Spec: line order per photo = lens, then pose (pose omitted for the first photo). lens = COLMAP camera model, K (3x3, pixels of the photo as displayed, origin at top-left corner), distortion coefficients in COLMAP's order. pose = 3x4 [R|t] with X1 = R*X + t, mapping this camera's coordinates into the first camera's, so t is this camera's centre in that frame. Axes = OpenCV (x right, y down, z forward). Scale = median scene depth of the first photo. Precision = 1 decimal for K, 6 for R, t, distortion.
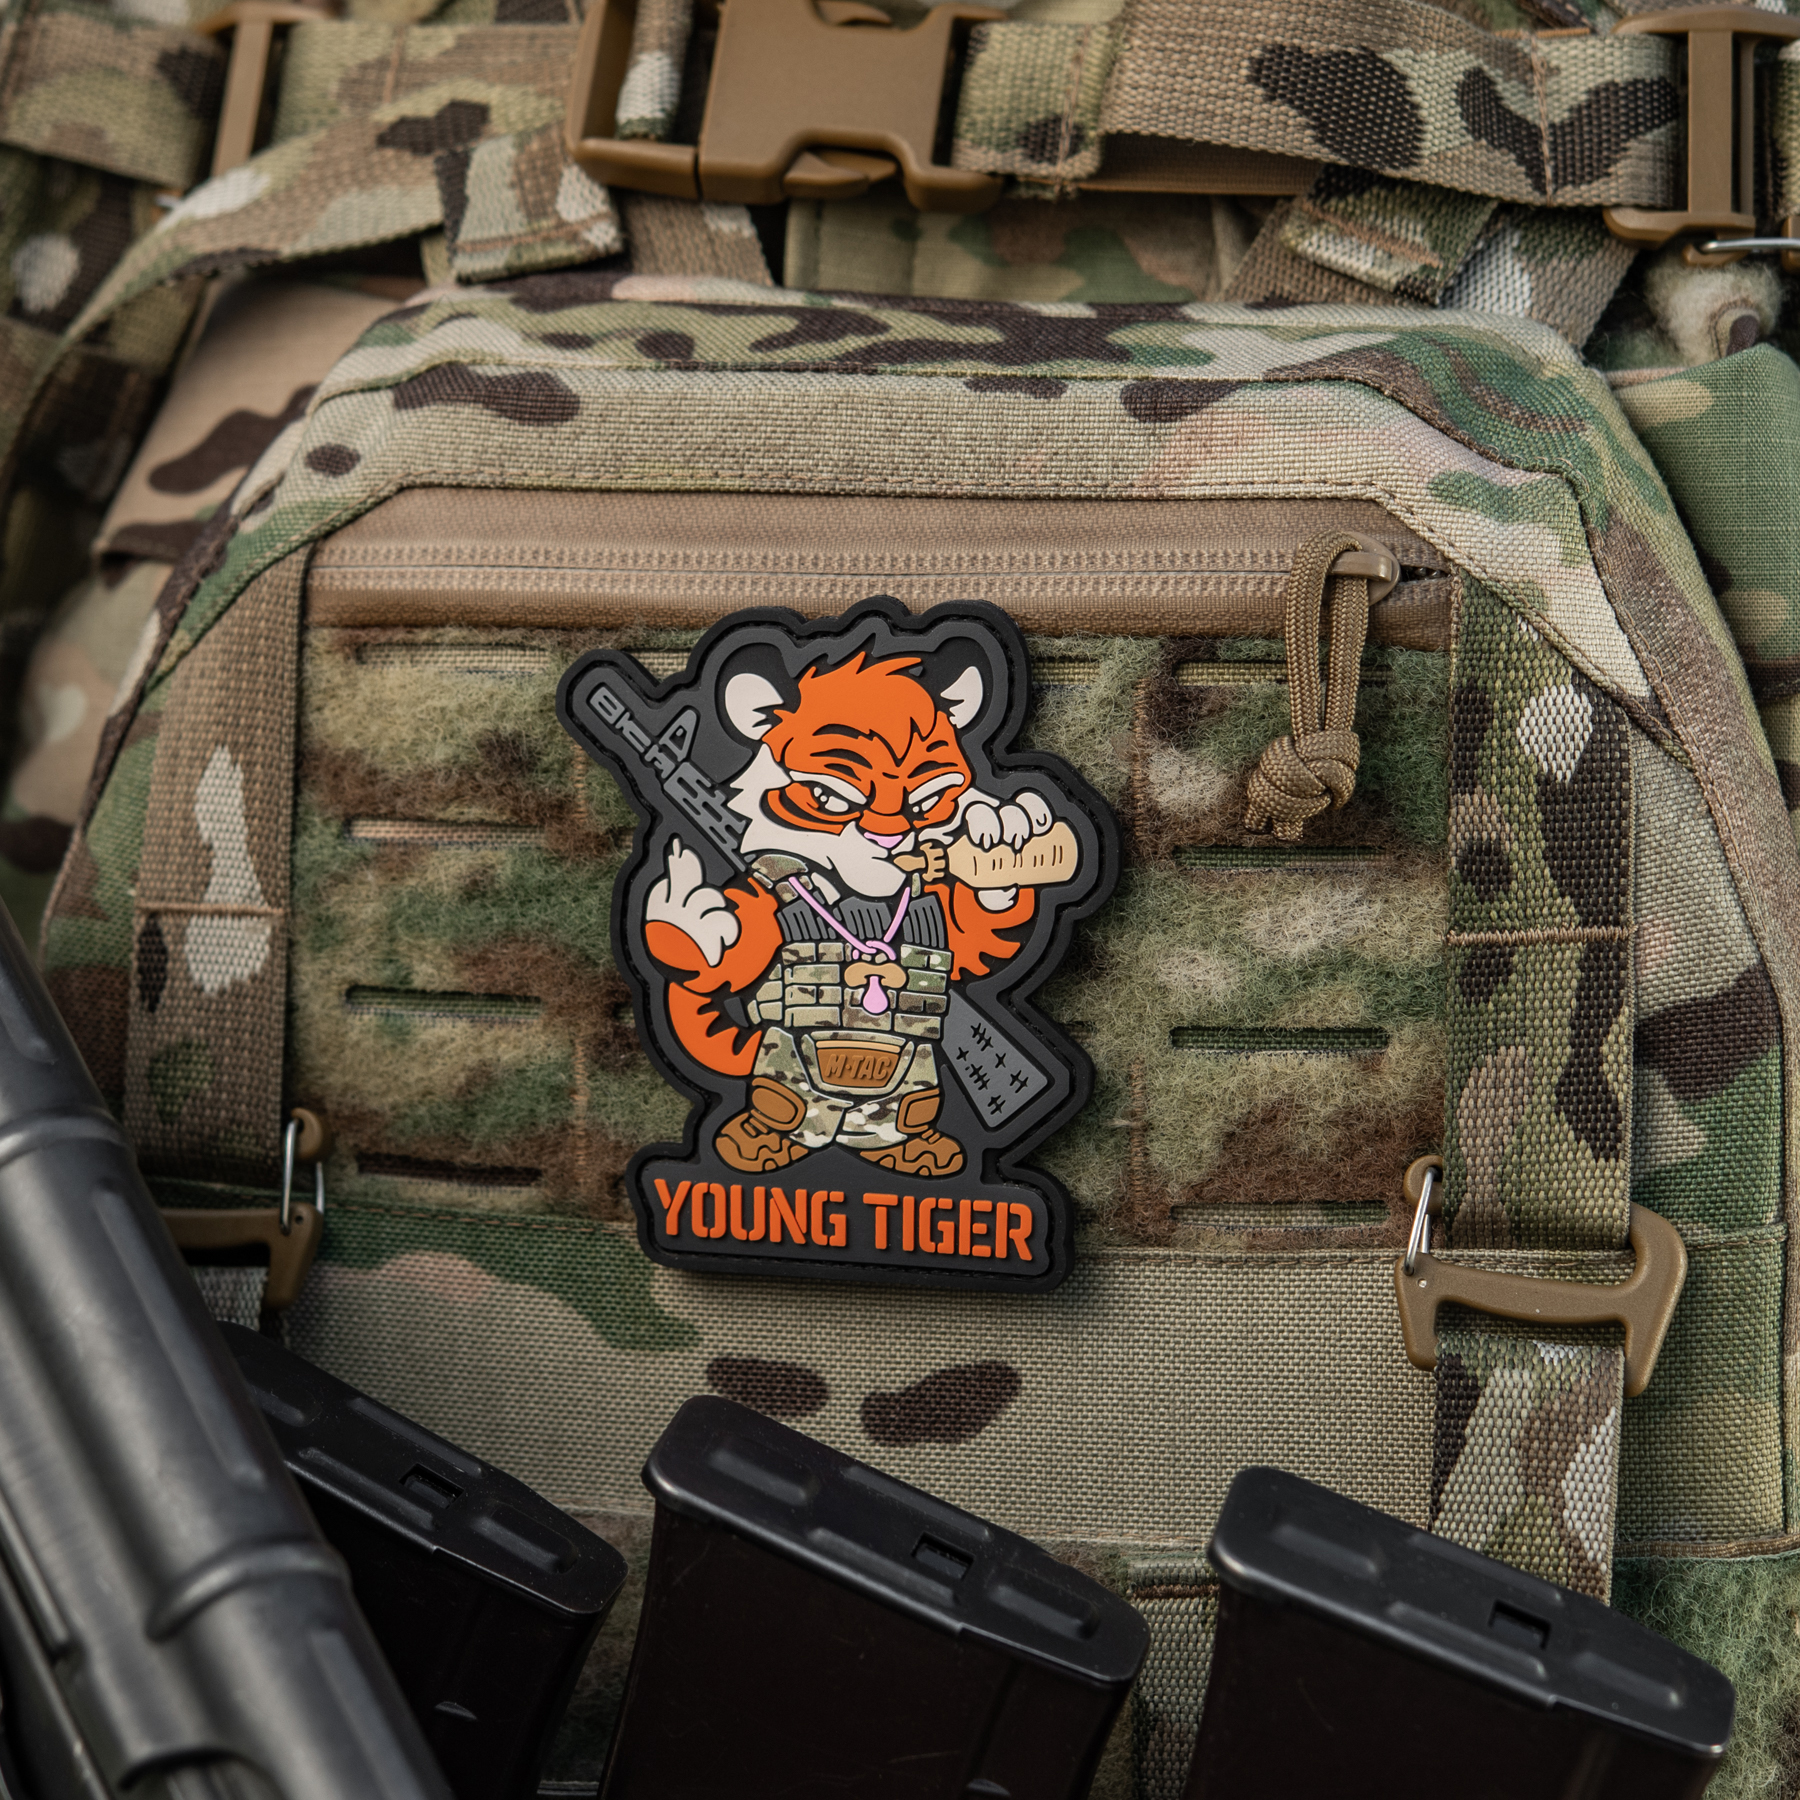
lens RADIAL K [[5100.7, 0, 653.7], [0, 5100.7, 863.3], [0, 0, 1]] dist [-0.058024, 0.547342]
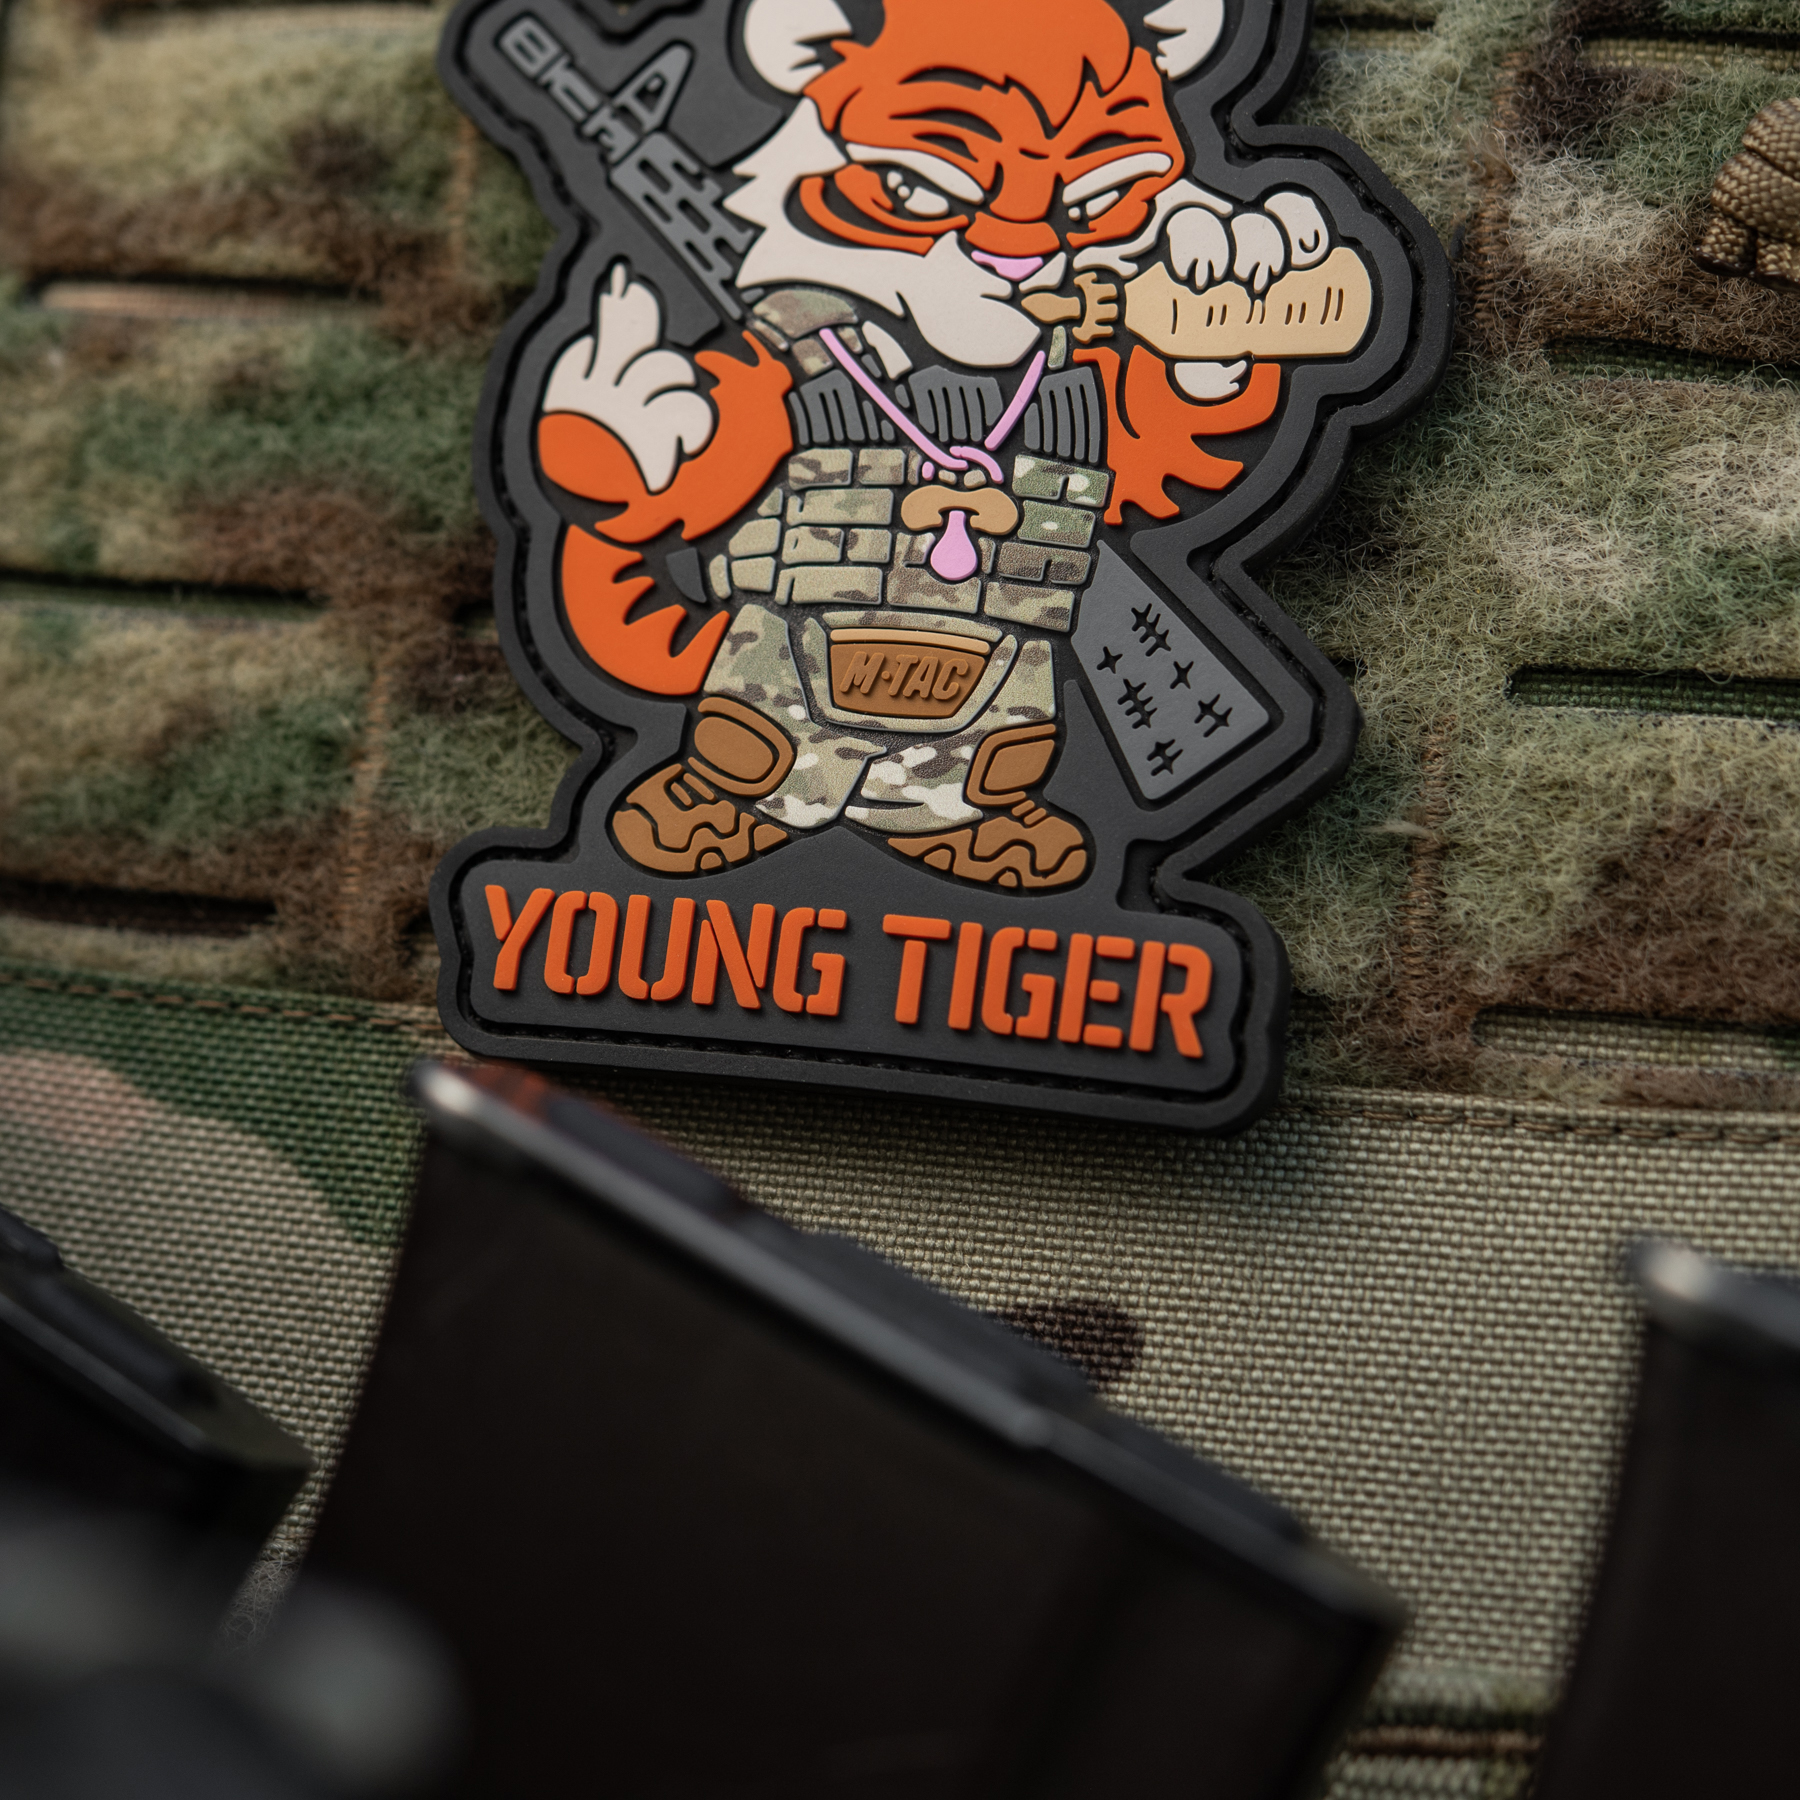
lens RADIAL K [[4815.7, 0, 635.4], [0, 4815.7, 895.2], [0, 0, 1]] dist [-0.037356, 0.449222]
pose [[0.989690, 0.142809, -0.010950, 0.021322], [-0.138560, 0.935273, -0.325676, 0.226122], [-0.036268, 0.323836, 0.945418, 0.542024]]
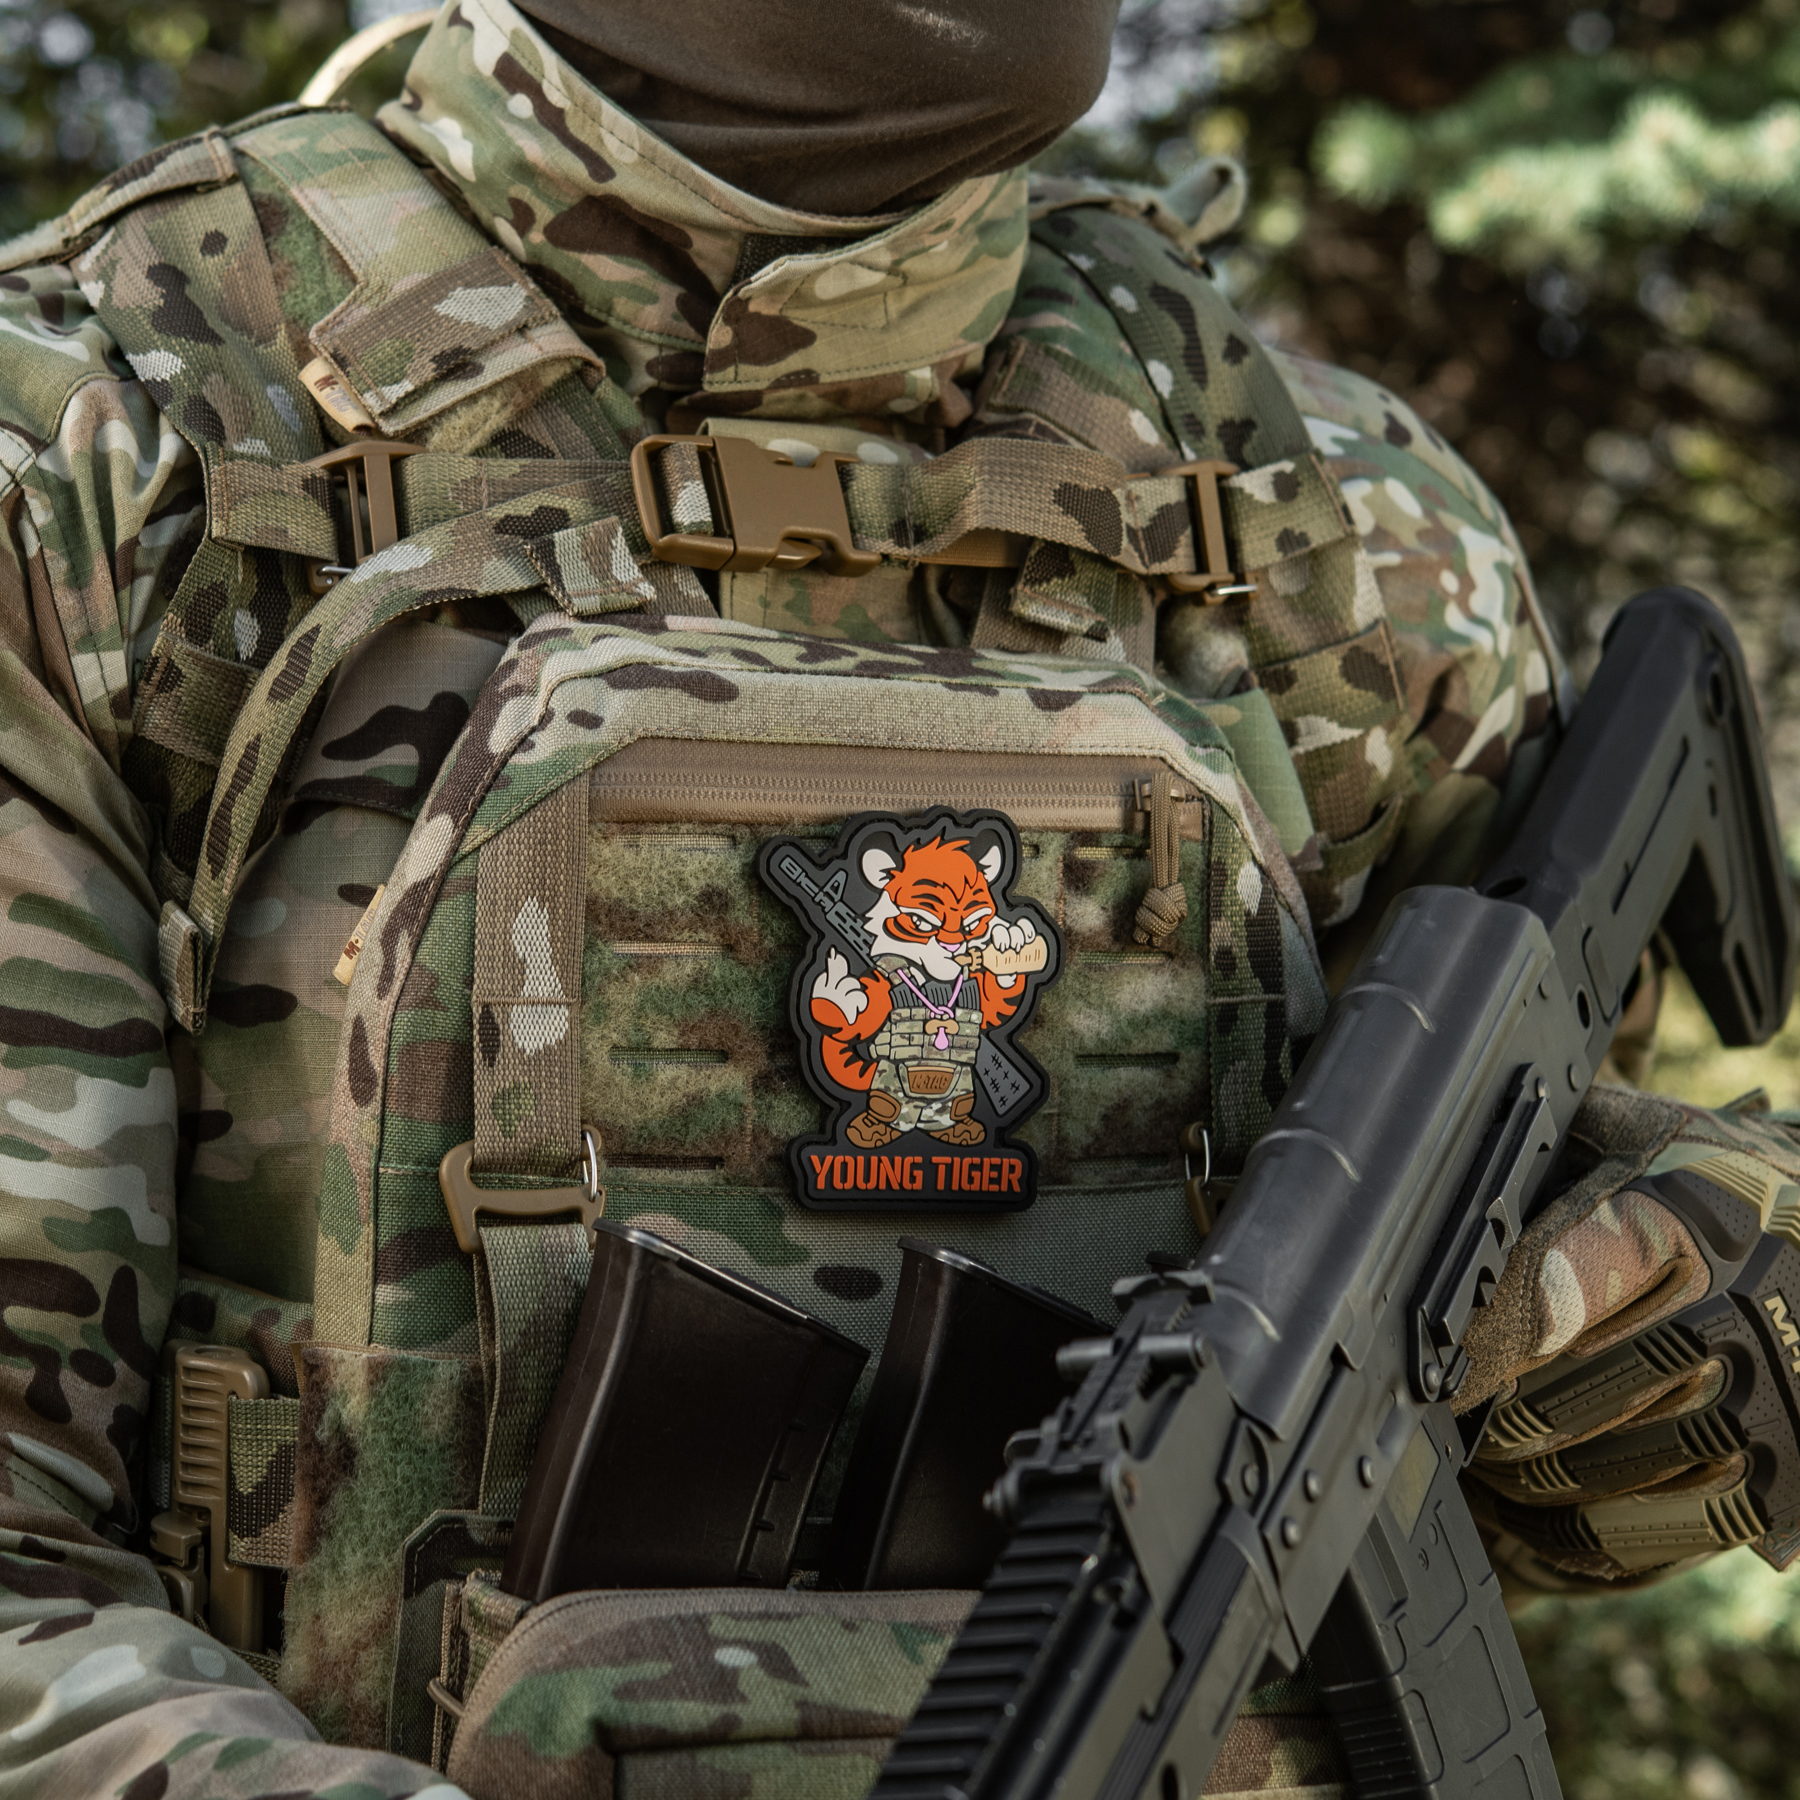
lens RADIAL K [[4930.6, 0, 662.2], [0, 4930.6, 842.0], [0, 0, 1]] dist [-0.056661, 0.426535]
pose [[0.768054, 0.024201, 0.639927, -1.082946], [0.044590, 0.994839, -0.091141, 0.106297], [-0.638830, 0.098536, 0.763011, -0.203122]]
